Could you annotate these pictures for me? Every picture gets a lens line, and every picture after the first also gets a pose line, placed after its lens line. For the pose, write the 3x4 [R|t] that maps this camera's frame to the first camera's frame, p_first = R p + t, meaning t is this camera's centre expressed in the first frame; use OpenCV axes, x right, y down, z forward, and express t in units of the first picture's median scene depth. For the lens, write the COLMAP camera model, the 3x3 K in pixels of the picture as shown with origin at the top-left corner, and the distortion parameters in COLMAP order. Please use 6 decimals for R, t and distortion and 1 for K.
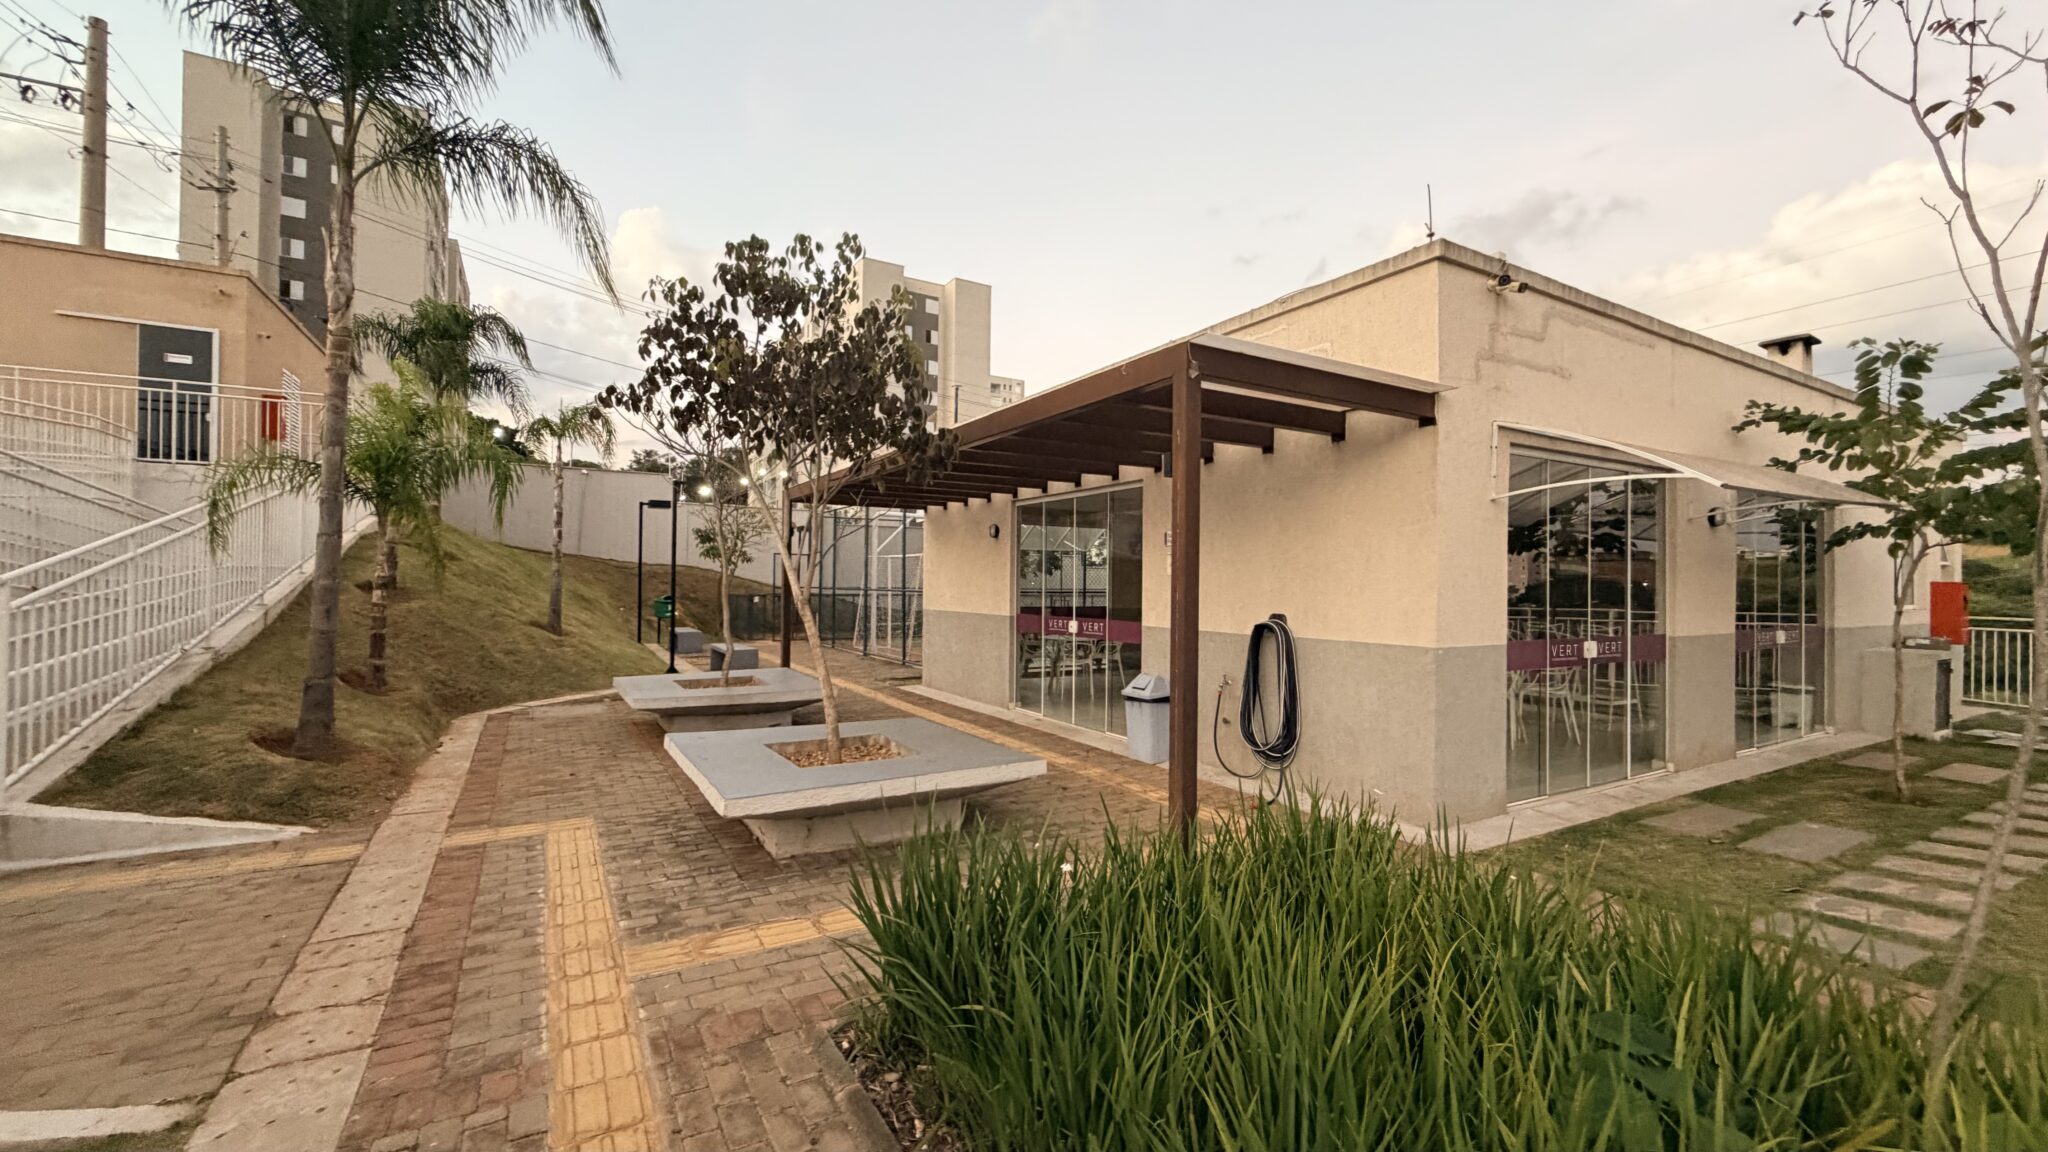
lens RADIAL K [[816.4, 0, 1021.4], [0, 816.4, 575.1], [0, 0, 1]] dist [0.001637, -0.000172]
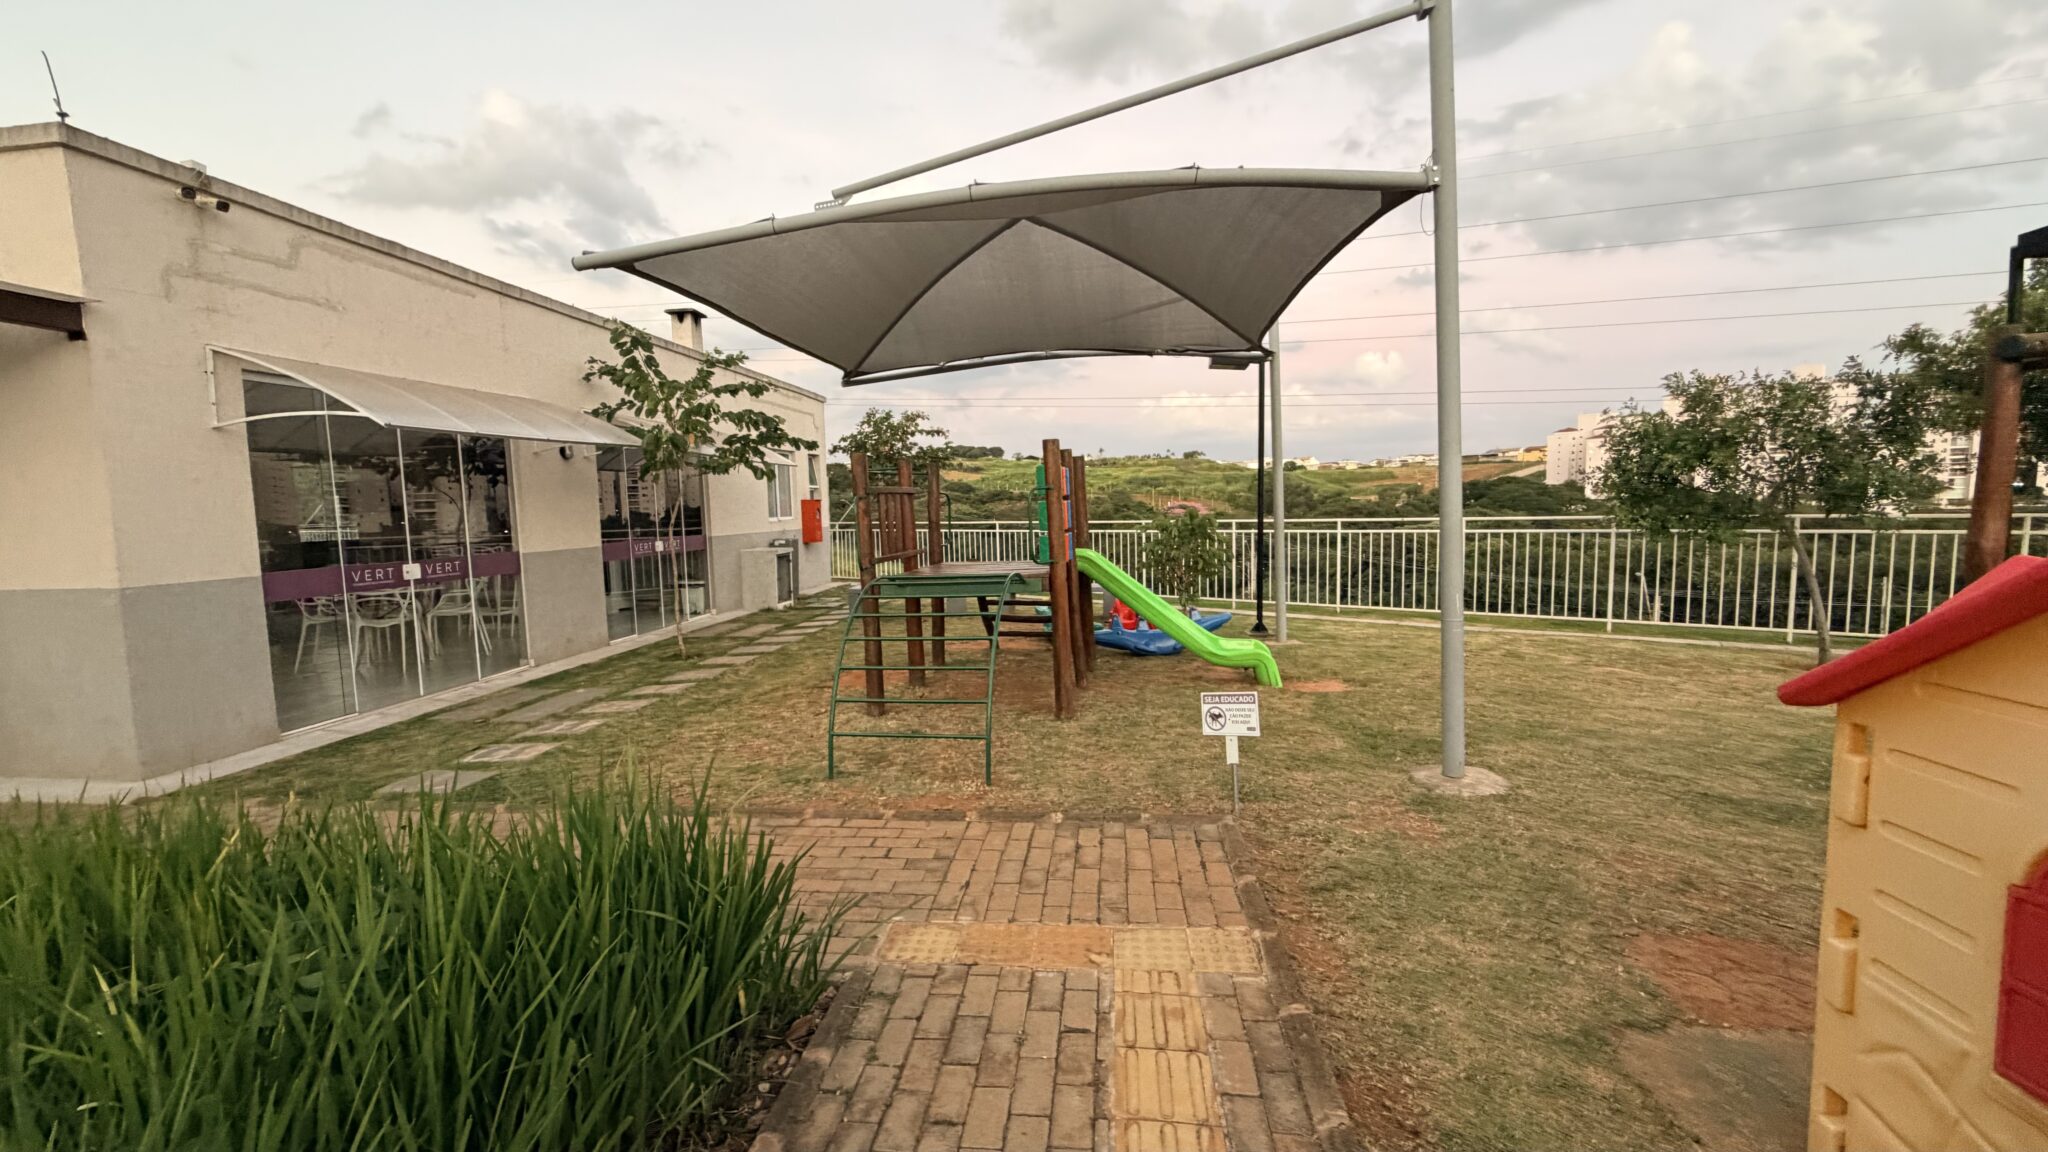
lens RADIAL K [[816.4, 0, 1020.9], [0, 816.4, 574.6], [0, 0, 1]] dist [0.001637, -0.000172]
pose [[0.597858, -0.094736, 0.795984, 0.305015], [0.022185, 0.994567, 0.101708, 0.002218], [-0.801295, -0.043148, 0.596711, -0.288654]]
